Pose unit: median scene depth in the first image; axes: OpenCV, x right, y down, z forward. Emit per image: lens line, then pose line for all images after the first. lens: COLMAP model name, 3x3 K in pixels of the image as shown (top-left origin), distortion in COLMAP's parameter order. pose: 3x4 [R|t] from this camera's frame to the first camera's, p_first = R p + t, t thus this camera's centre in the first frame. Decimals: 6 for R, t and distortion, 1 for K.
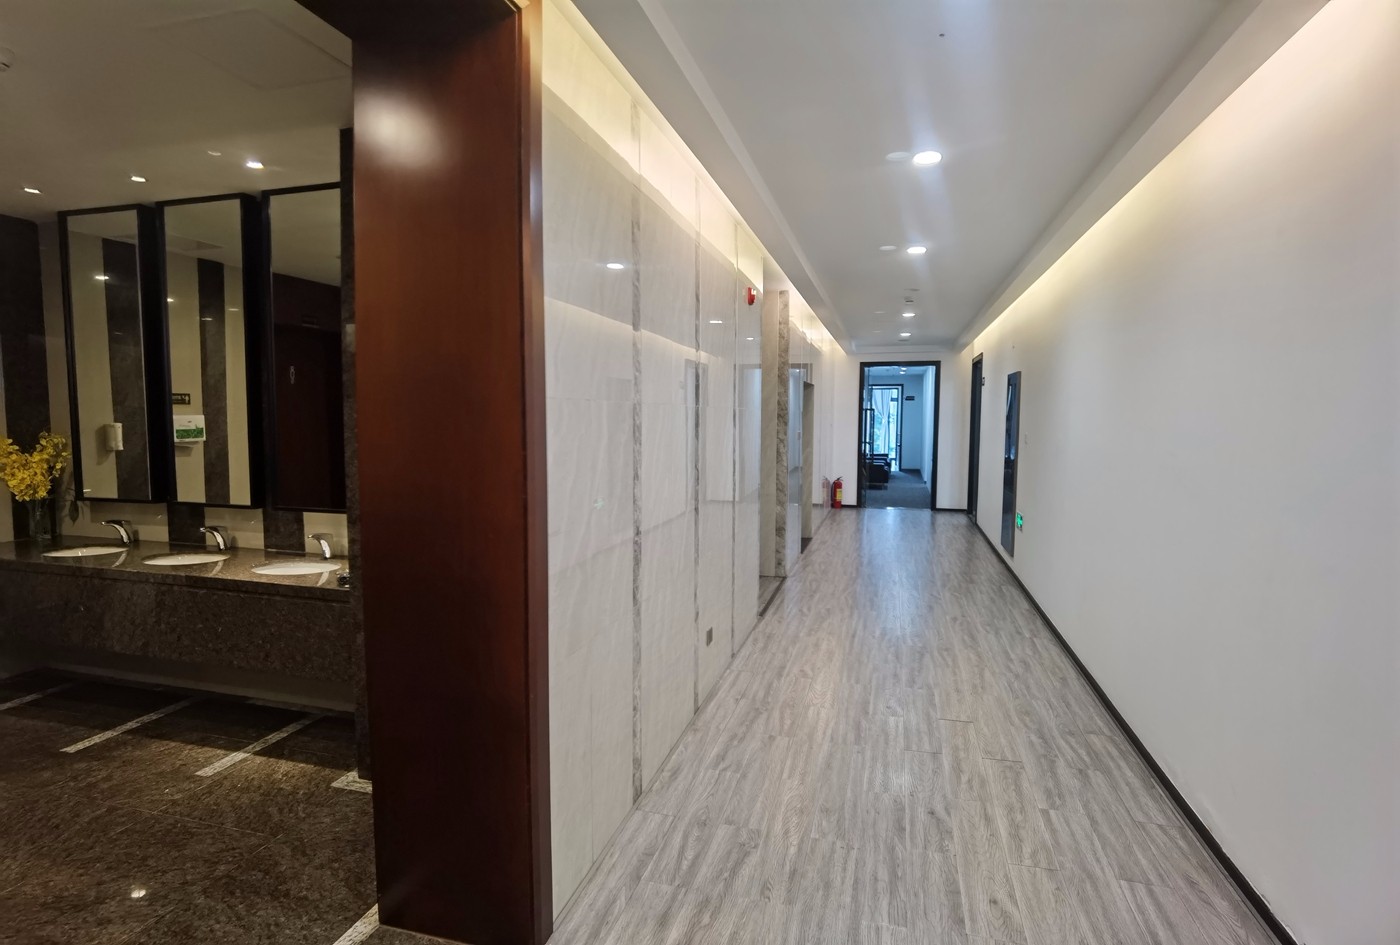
lens RADIAL K [[729.1, 0, 700.0], [0, 729.1, 472.5], [0, 0, 1]] dist [-0.021216, 0.000117]
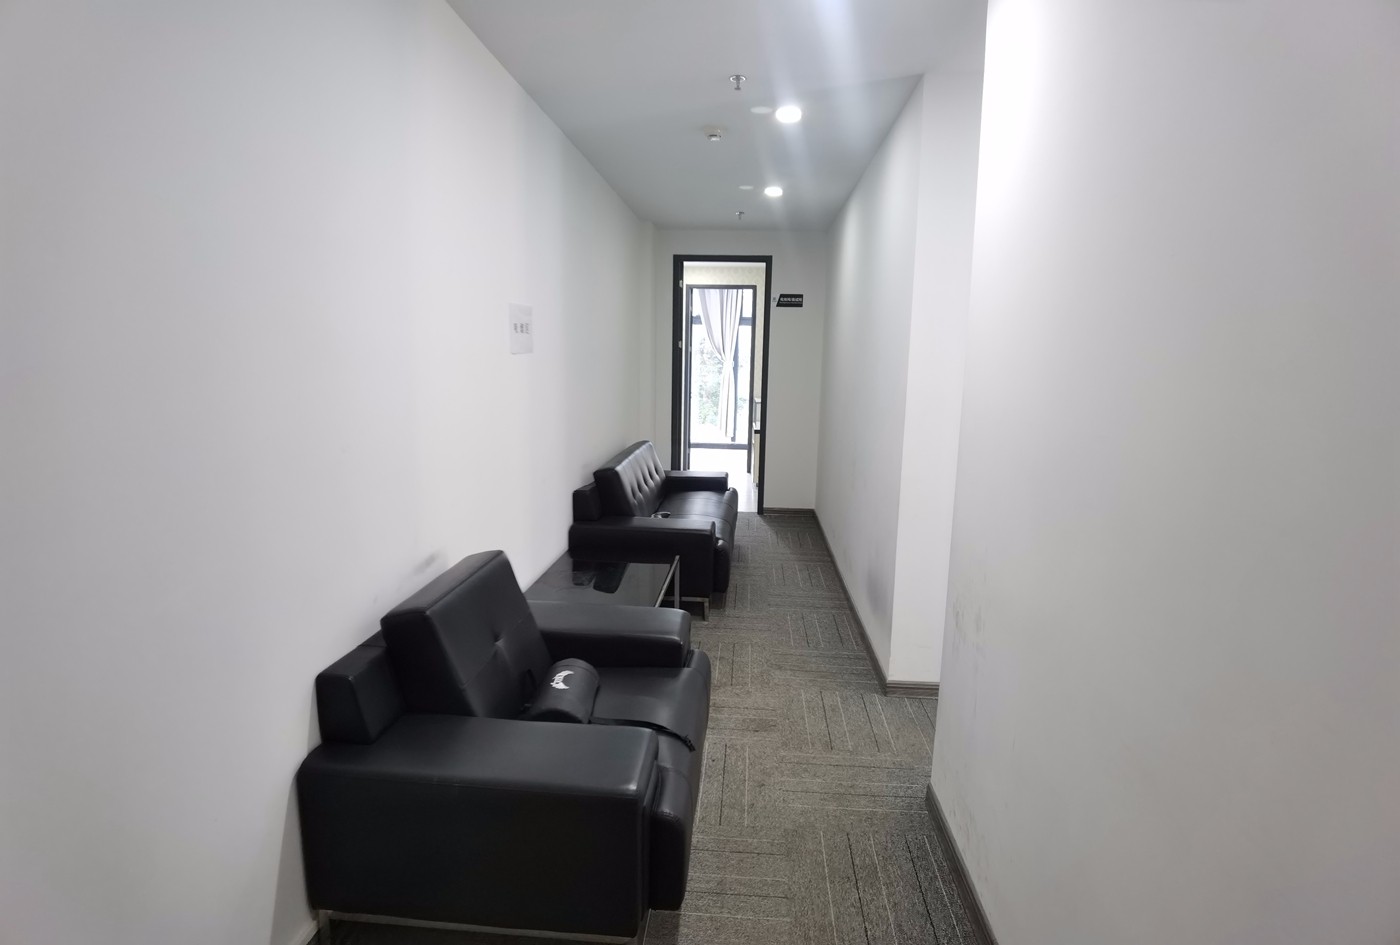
lens RADIAL K [[729.1, 0, 700.0], [0, 729.1, 472.5], [0, 0, 1]] dist [-0.021216, 0.000117]
pose [[0.981674, -0.014597, 0.190010, 0.170766], [-0.000922, 0.996687, 0.081331, -0.047606], [-0.190568, -0.080015, 0.978408, 0.626905]]
